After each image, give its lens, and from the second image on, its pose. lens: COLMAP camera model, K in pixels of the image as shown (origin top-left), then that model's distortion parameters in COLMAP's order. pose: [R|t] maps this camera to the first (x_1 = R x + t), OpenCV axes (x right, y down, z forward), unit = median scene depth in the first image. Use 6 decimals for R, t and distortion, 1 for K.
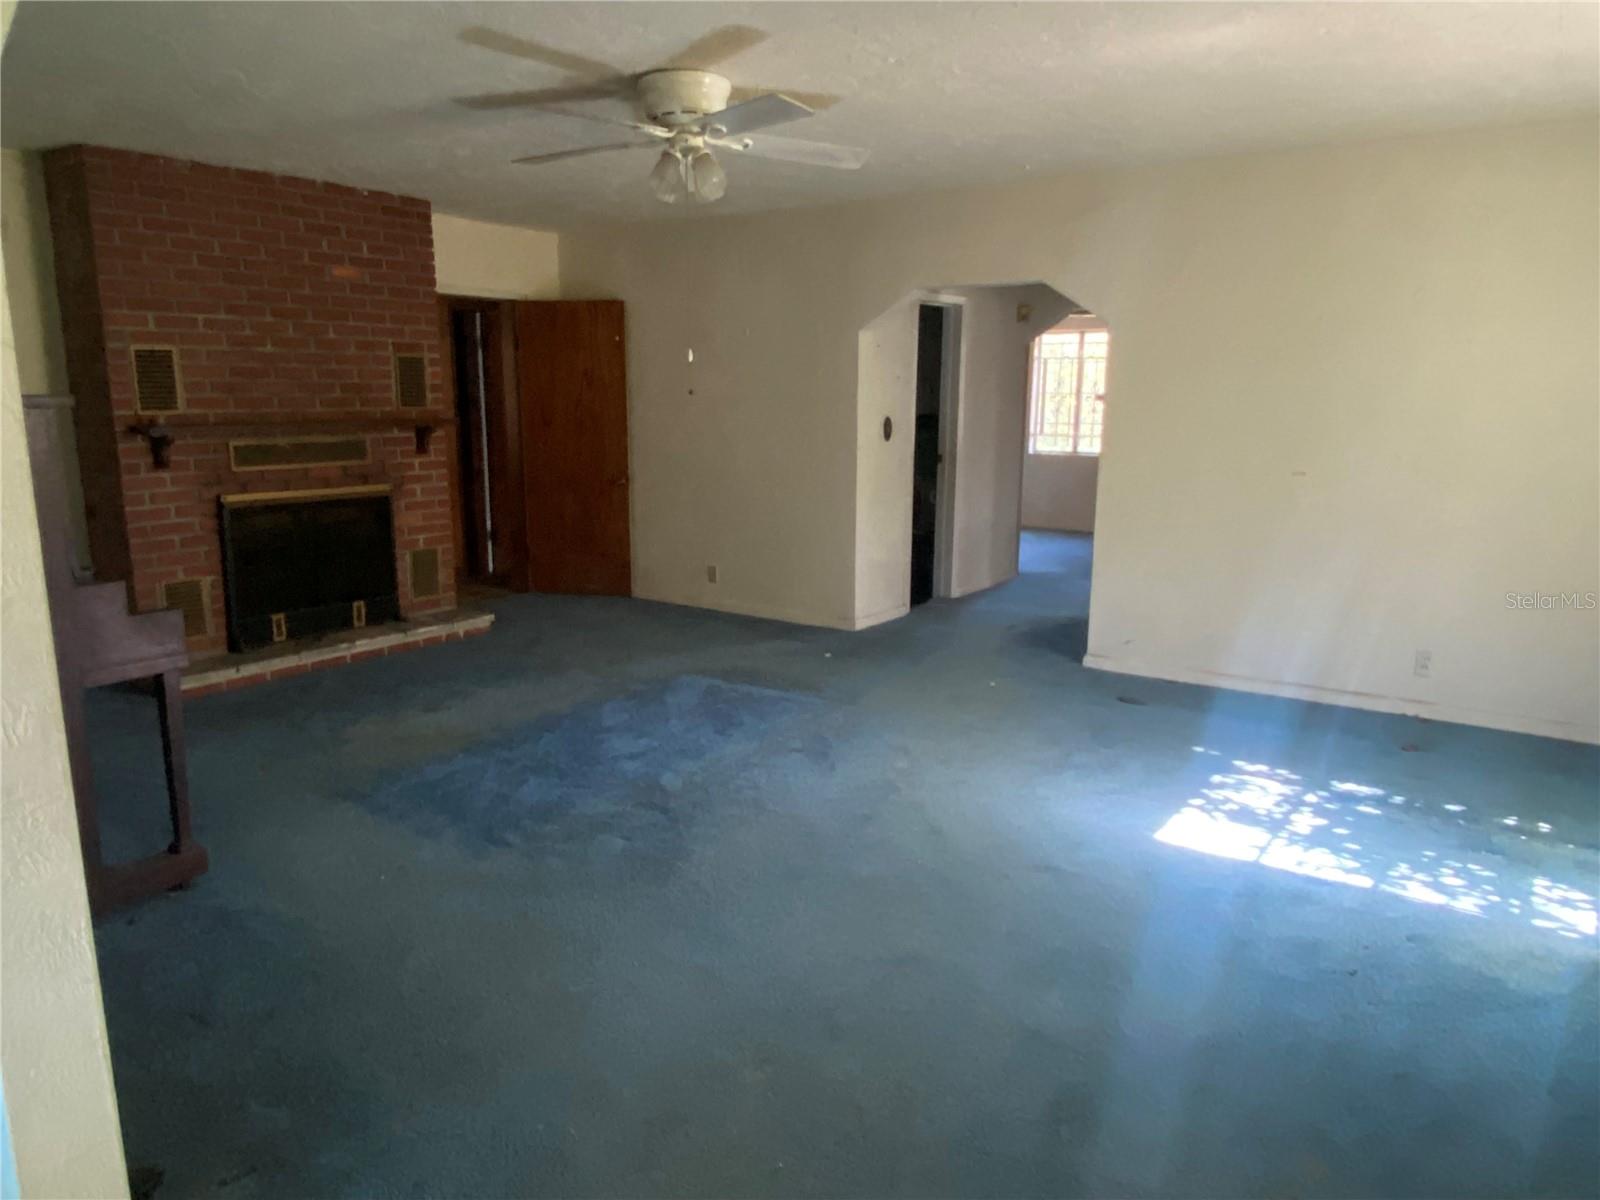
lens RADIAL K [[1054.1, 0, 800.0], [0, 1054.1, 600.0], [0, 0, 1]] dist [0.003126, -0.050374]
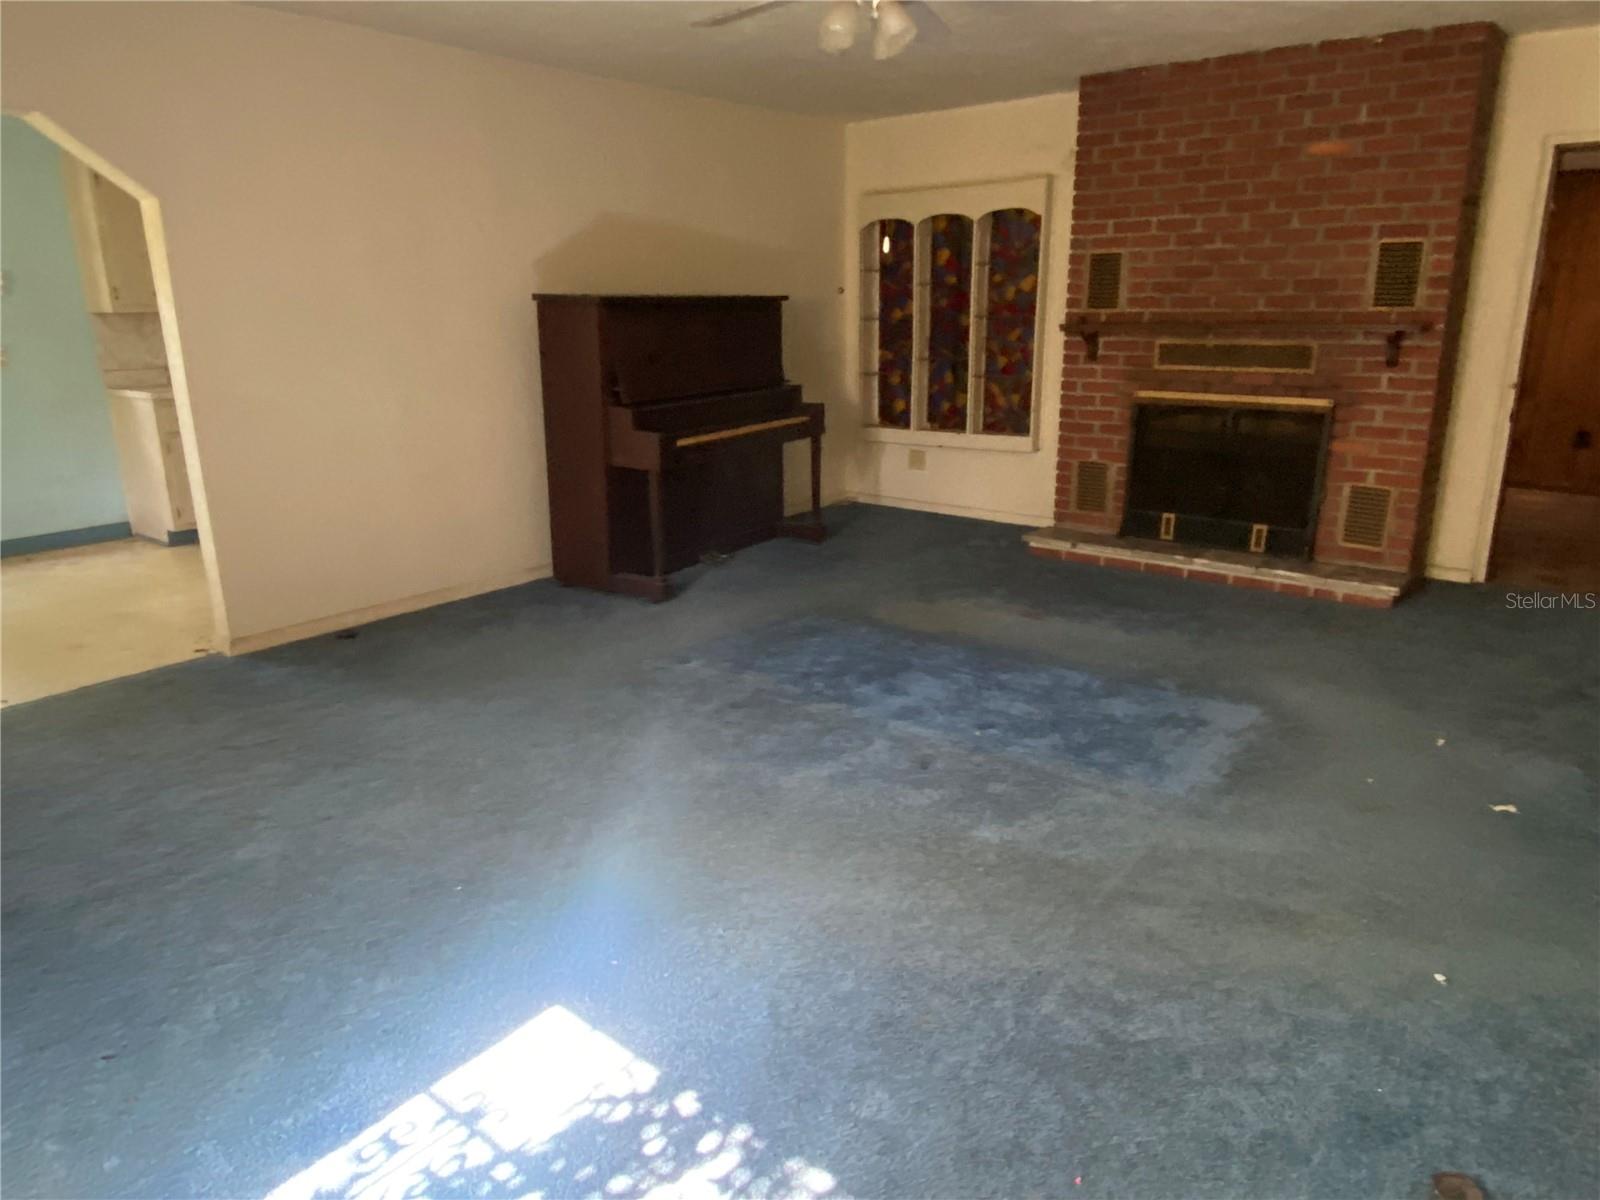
lens RADIAL K [[1065.1, 0, 800.0], [0, 1065.1, 600.0], [0, 0, 1]] dist [0.005072, -0.028492]
pose [[-0.081855, 0.266970, -0.960222, 0.584852], [-0.176906, 0.944264, 0.277614, -0.139361], [0.980818, 0.192593, -0.030065, 0.739500]]
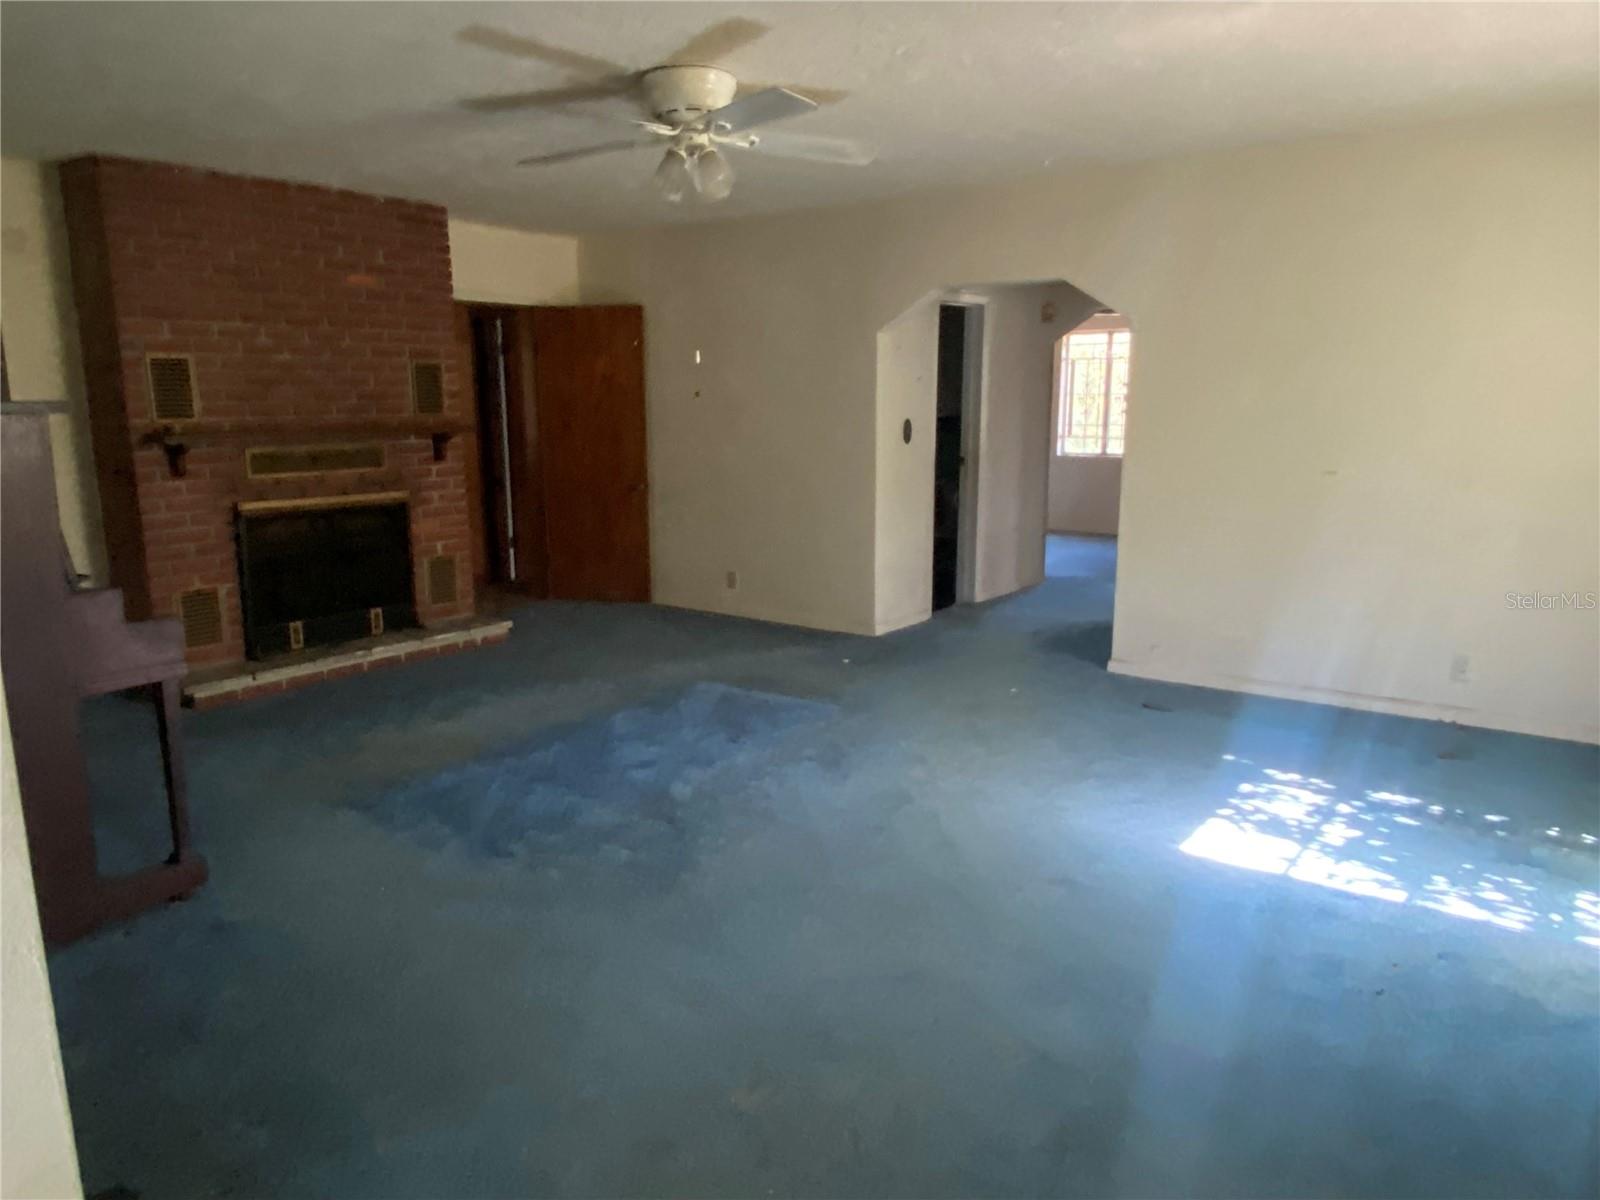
lens RADIAL K [[1054.1, 0, 800.0], [0, 1054.1, 600.0], [0, 0, 1]] dist [0.003126, -0.050374]
pose [[0.999415, -0.004592, -0.033887, 0.018704], [0.004393, 0.999973, -0.005970, 0.000860], [0.033914, 0.005817, 0.999408, 0.017020]]
